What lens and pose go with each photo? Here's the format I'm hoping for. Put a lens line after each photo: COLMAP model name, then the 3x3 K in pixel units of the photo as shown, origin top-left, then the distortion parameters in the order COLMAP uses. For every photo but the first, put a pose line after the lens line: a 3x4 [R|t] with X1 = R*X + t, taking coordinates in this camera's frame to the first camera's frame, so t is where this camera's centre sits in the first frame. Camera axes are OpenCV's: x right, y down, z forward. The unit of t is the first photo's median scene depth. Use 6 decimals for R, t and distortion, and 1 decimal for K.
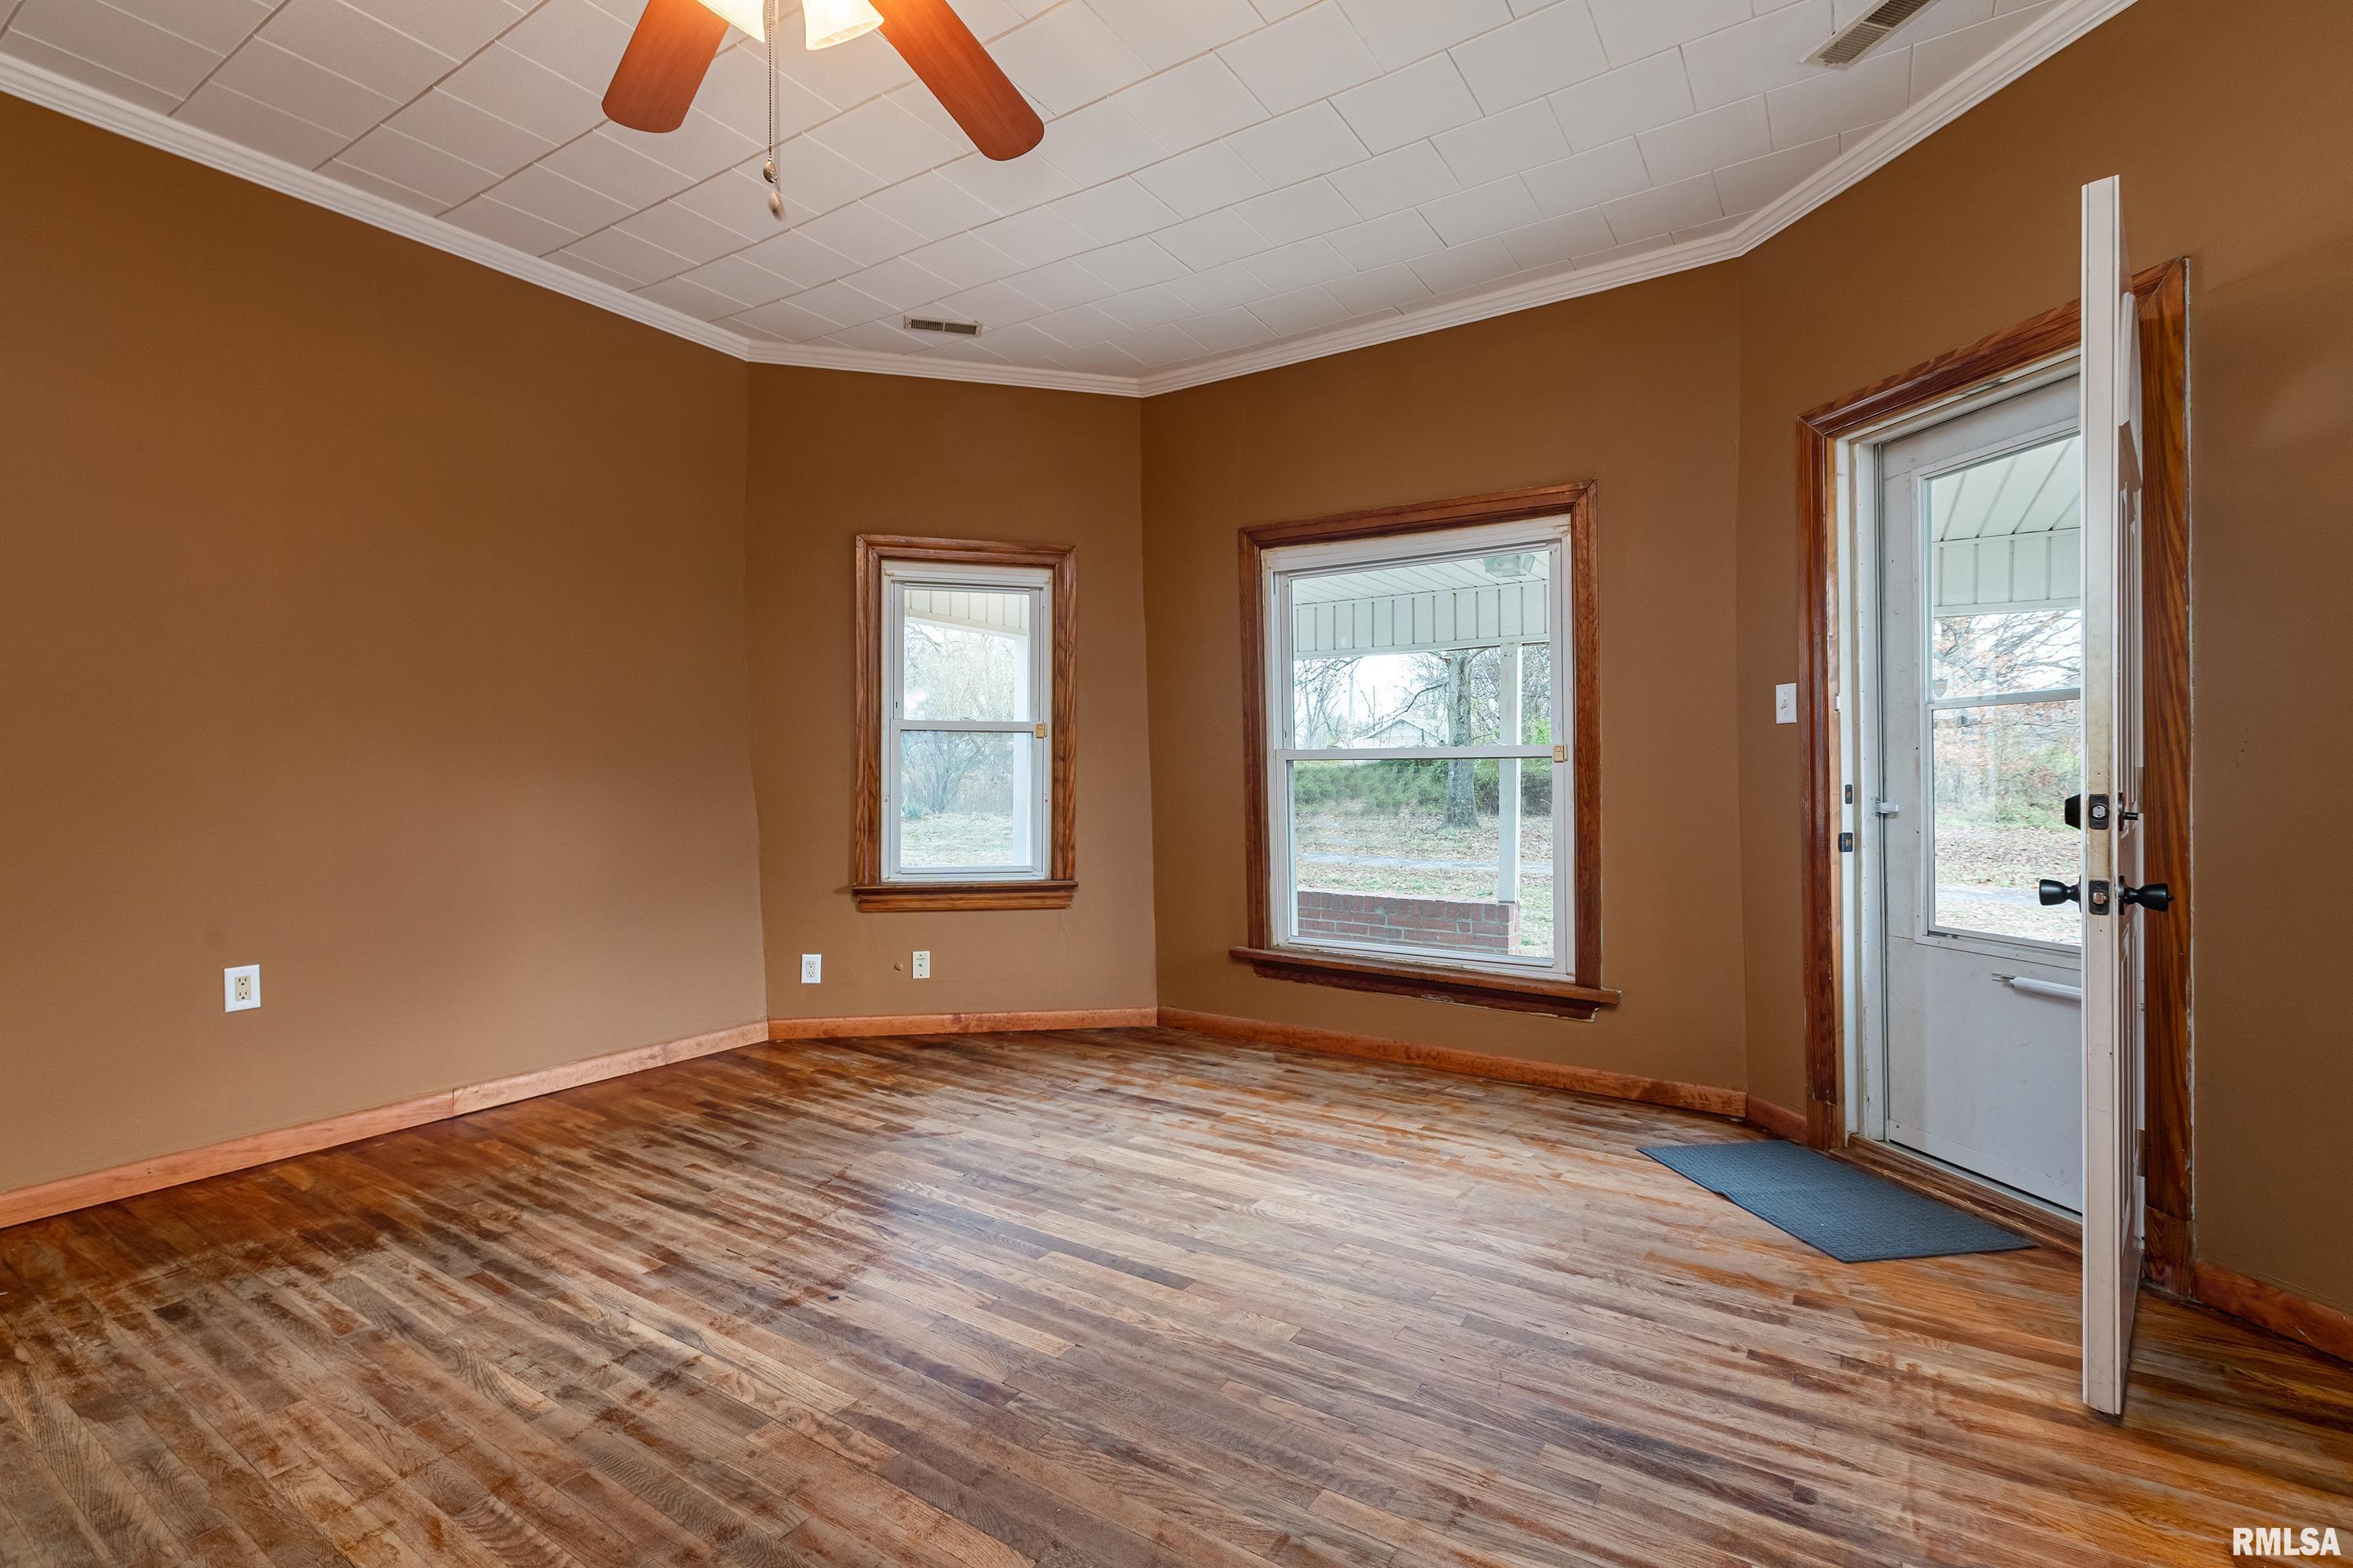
lens RADIAL K [[1073.4, 0, 1159.4], [0, 1073.4, 779.5], [0, 0, 1]] dist [-0.002694, -0.001836]
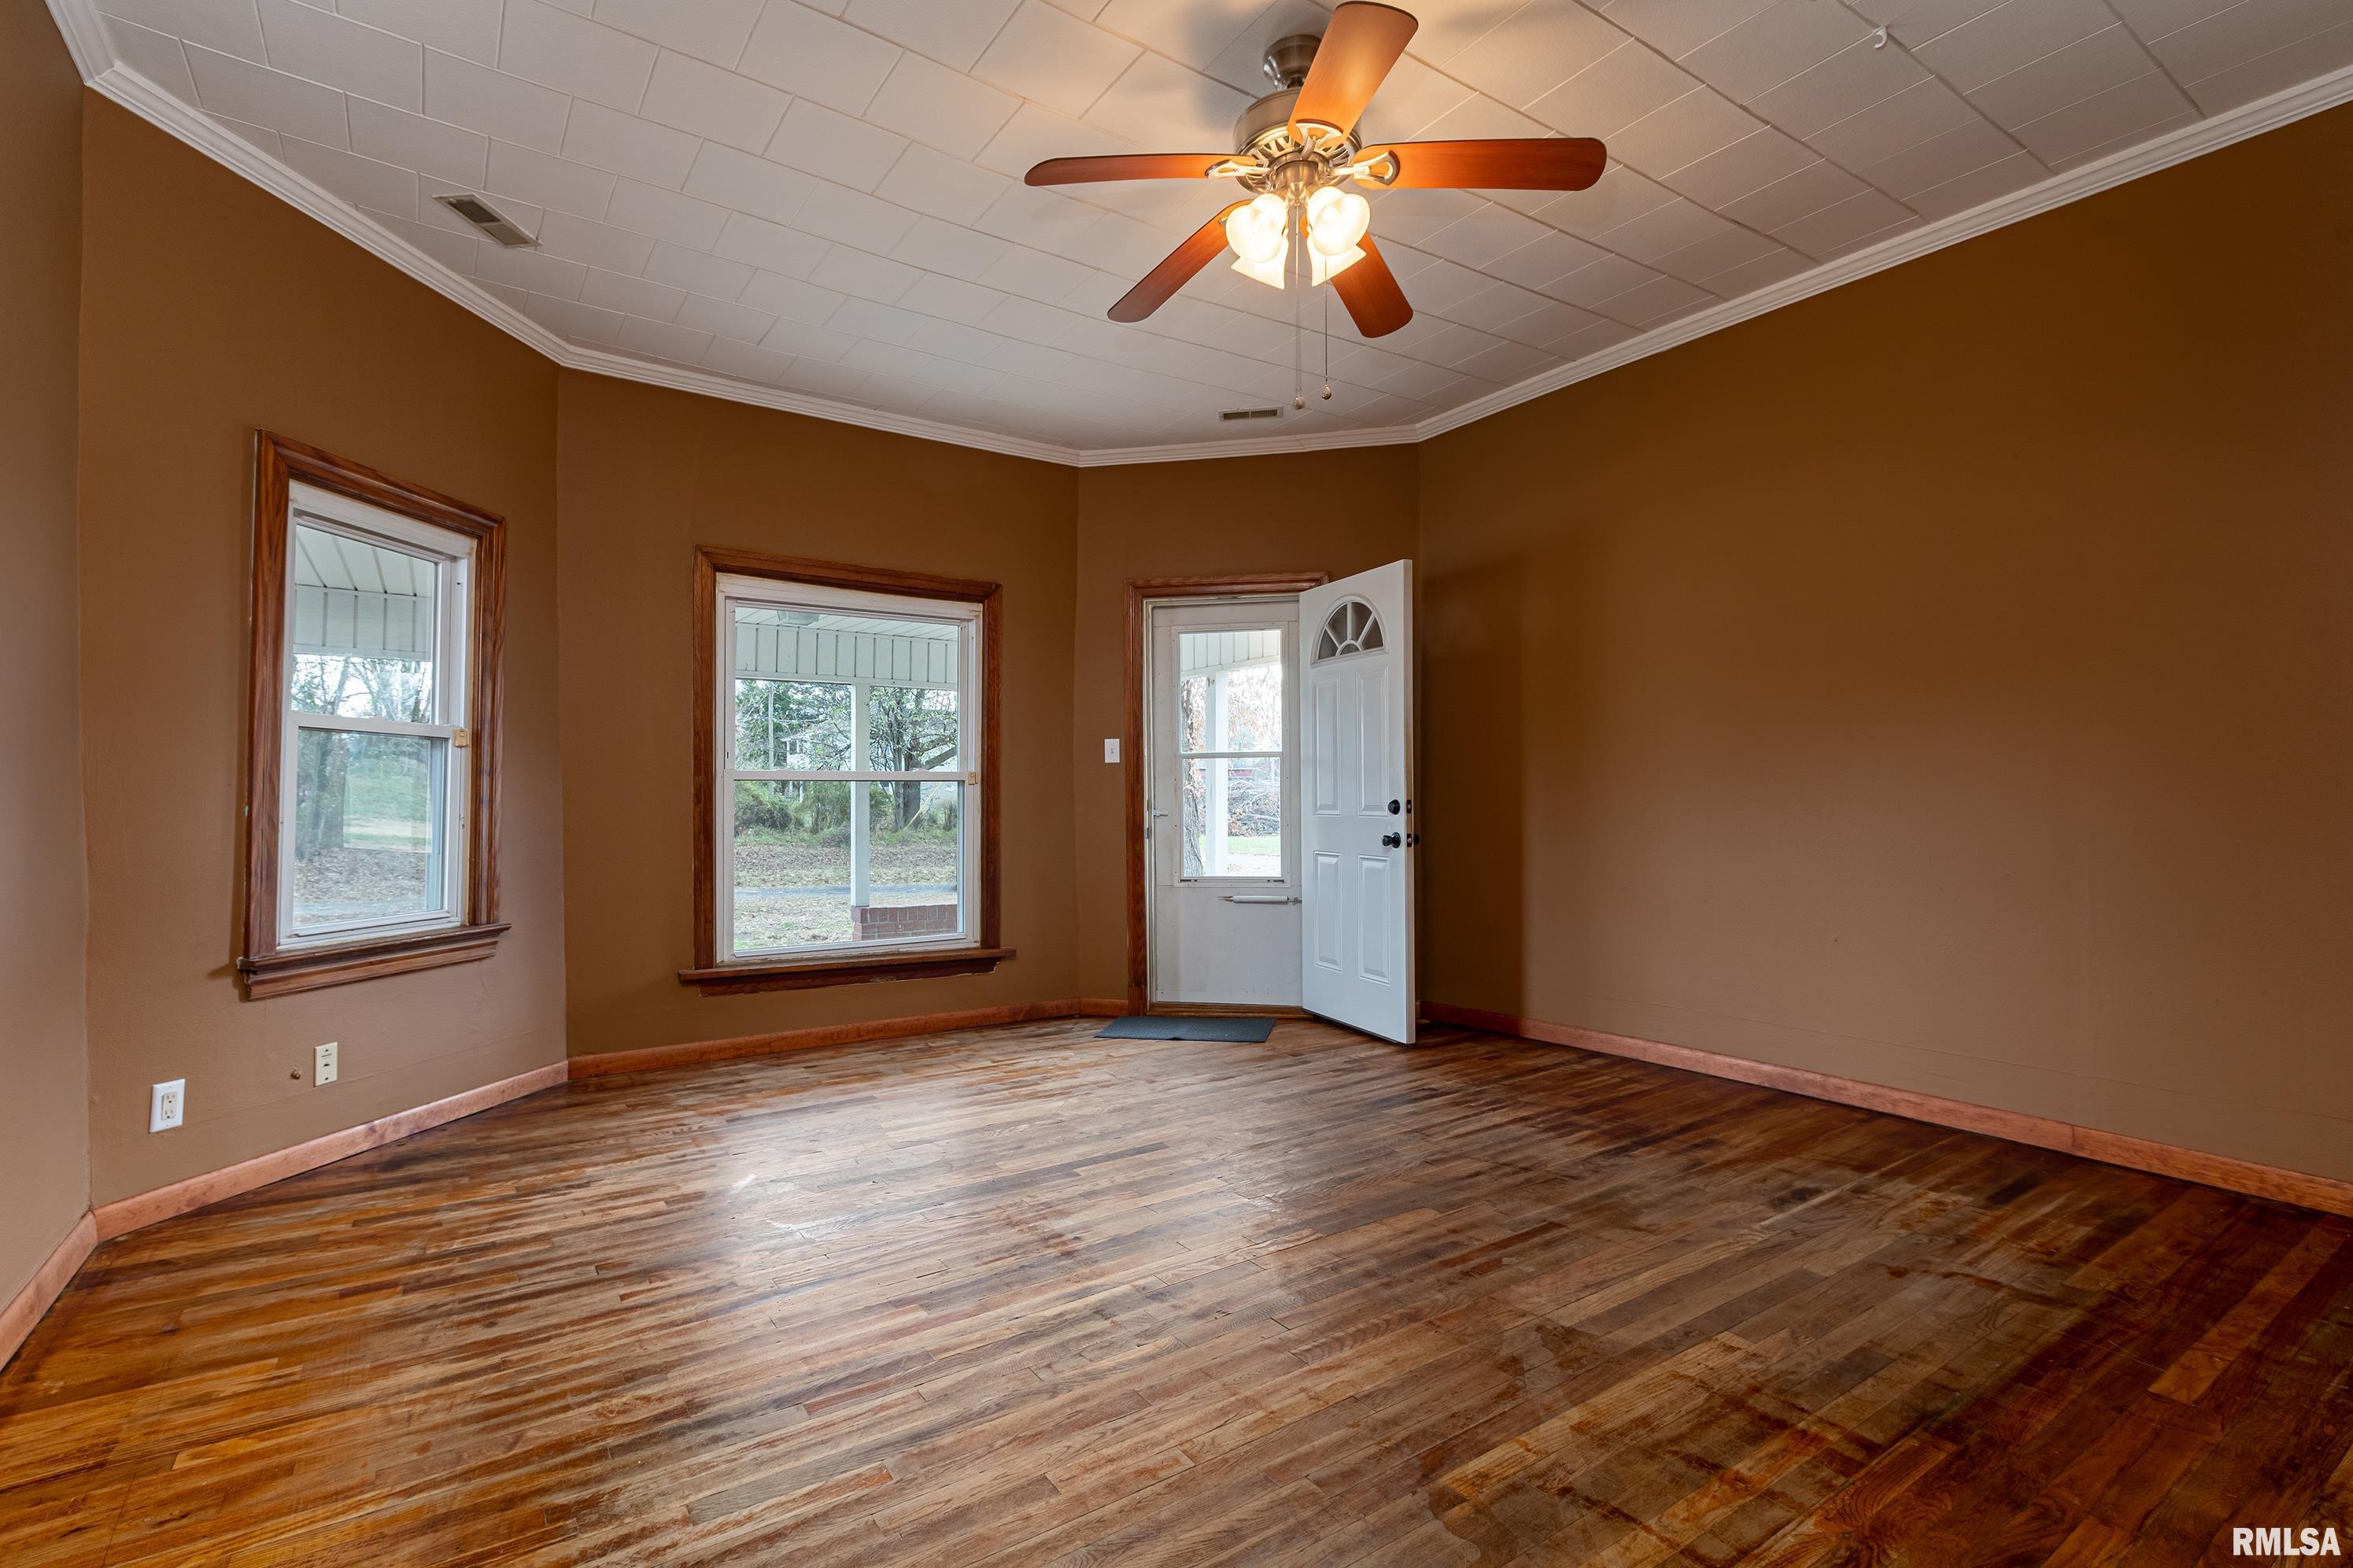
lens RADIAL K [[1073.4, 0, 1153.7], [0, 1073.4, 777.6], [0, 0, 1]] dist [-0.002694, -0.001836]
pose [[0.379954, 0.017562, 0.924839, -0.923720], [0.007459, 0.999729, -0.022049, 0.006855], [-0.924975, 0.015276, 0.379720, 0.321305]]
